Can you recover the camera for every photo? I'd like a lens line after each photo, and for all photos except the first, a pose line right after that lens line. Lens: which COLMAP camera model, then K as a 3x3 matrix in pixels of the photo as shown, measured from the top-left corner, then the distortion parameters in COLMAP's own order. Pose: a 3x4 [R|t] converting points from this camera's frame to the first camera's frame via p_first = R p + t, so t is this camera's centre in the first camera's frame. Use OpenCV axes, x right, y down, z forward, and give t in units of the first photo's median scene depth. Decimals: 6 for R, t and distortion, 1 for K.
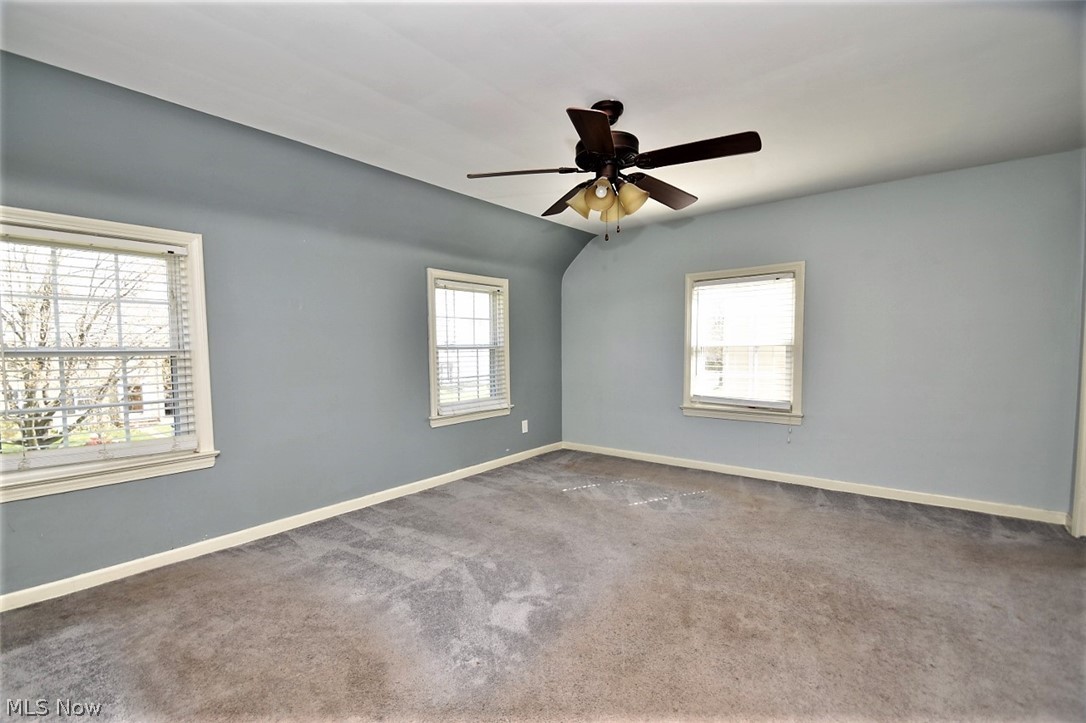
lens RADIAL K [[469.6, 0, 526.3], [0, 469.6, 378.9], [0, 0, 1]] dist [0.008101, -0.012219]
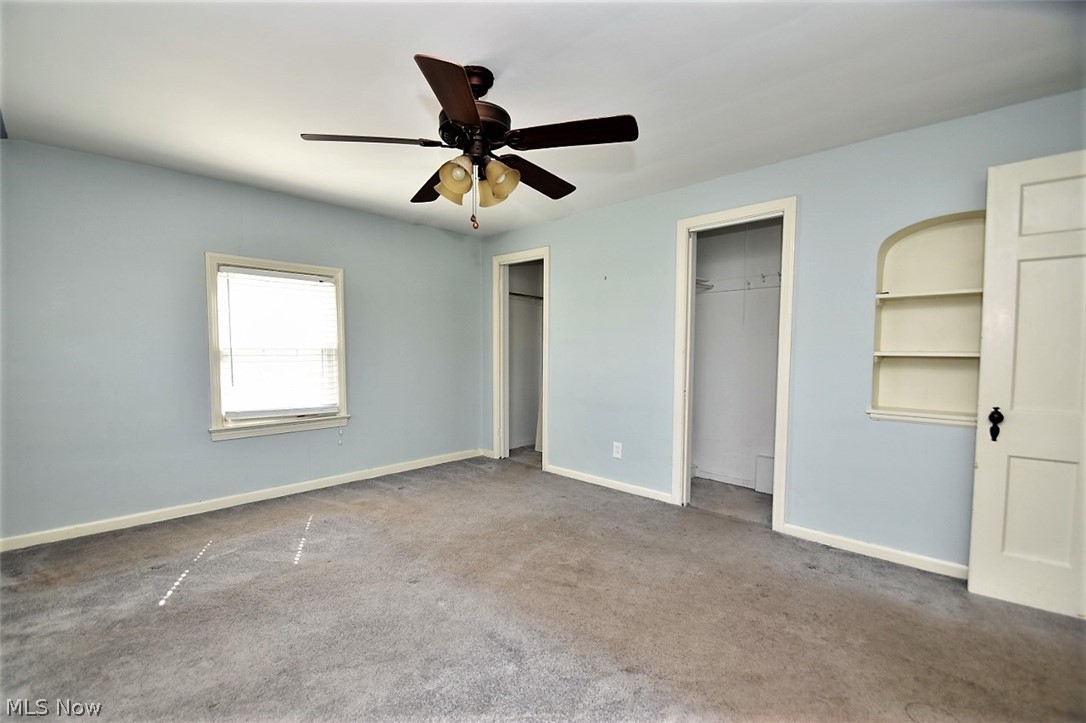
lens RADIAL K [[497.0, 0, 517.8], [0, 497.0, 379.6], [0, 0, 1]] dist [0.002197, -0.010043]
pose [[0.089967, -0.064719, 0.993840, -0.483108], [0.056907, 0.996590, 0.059747, -0.048583], [-0.994318, 0.051181, 0.093343, 0.521171]]
